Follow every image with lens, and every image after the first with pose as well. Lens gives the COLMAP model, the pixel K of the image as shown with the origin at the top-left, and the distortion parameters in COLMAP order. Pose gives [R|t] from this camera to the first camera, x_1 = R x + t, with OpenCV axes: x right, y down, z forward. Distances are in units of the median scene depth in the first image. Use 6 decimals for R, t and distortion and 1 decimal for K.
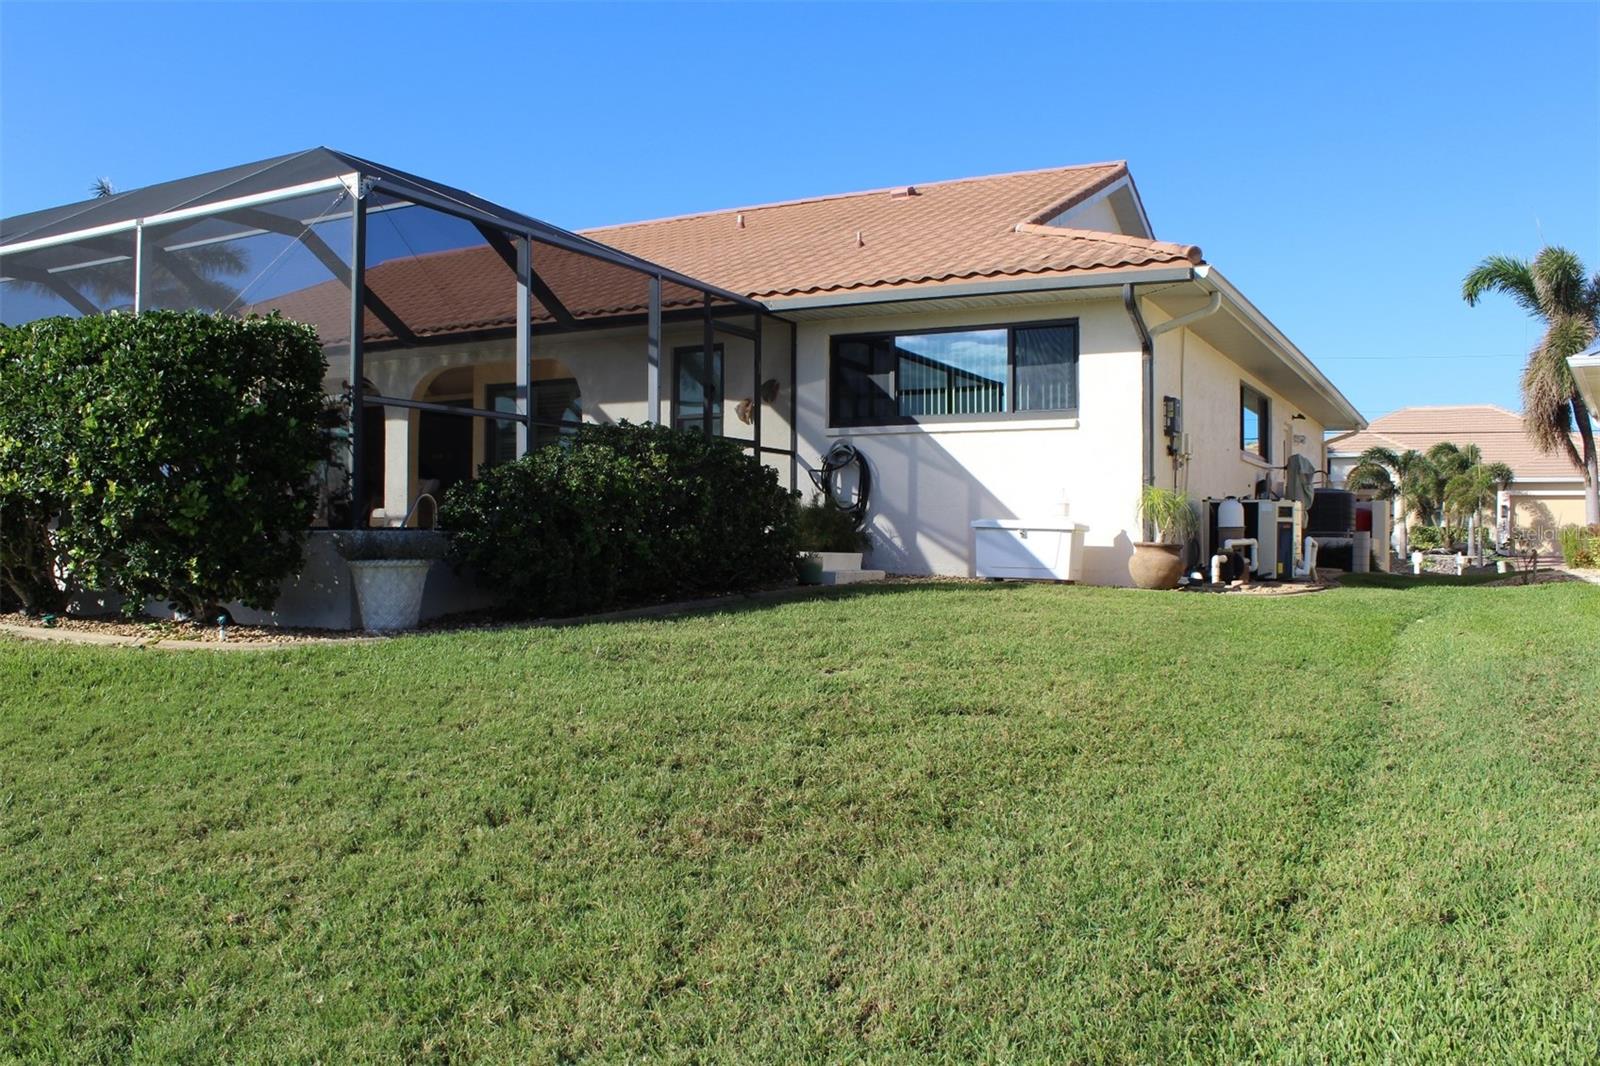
lens RADIAL K [[1377.4, 0, 805.3], [0, 1377.4, 525.1], [0, 0, 1]] dist [-0.109706, 0.052088]
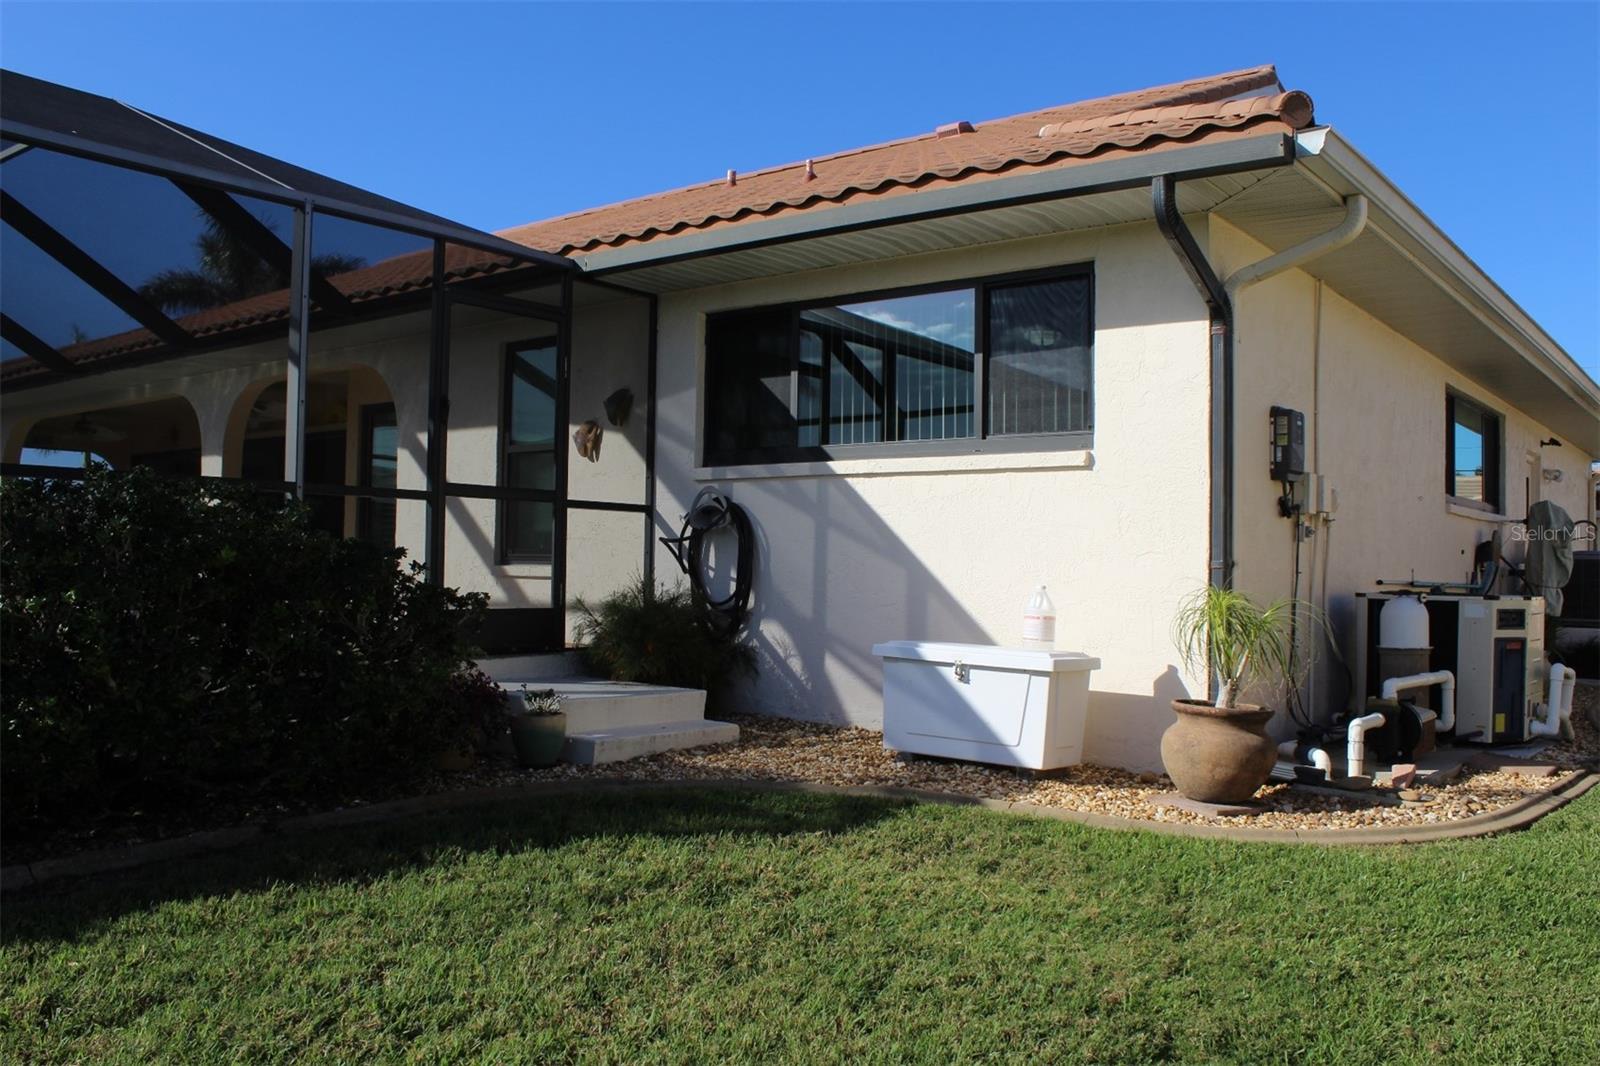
lens RADIAL K [[1377.4, 0, 795.0], [0, 1377.4, 538.3], [0, 0, 1]] dist [-0.109706, 0.052088]
pose [[0.984653, 0.004267, -0.174471, 0.167257], [-0.006155, 0.999928, -0.010285, -0.034989], [0.174415, 0.011201, 0.984609, 0.429881]]
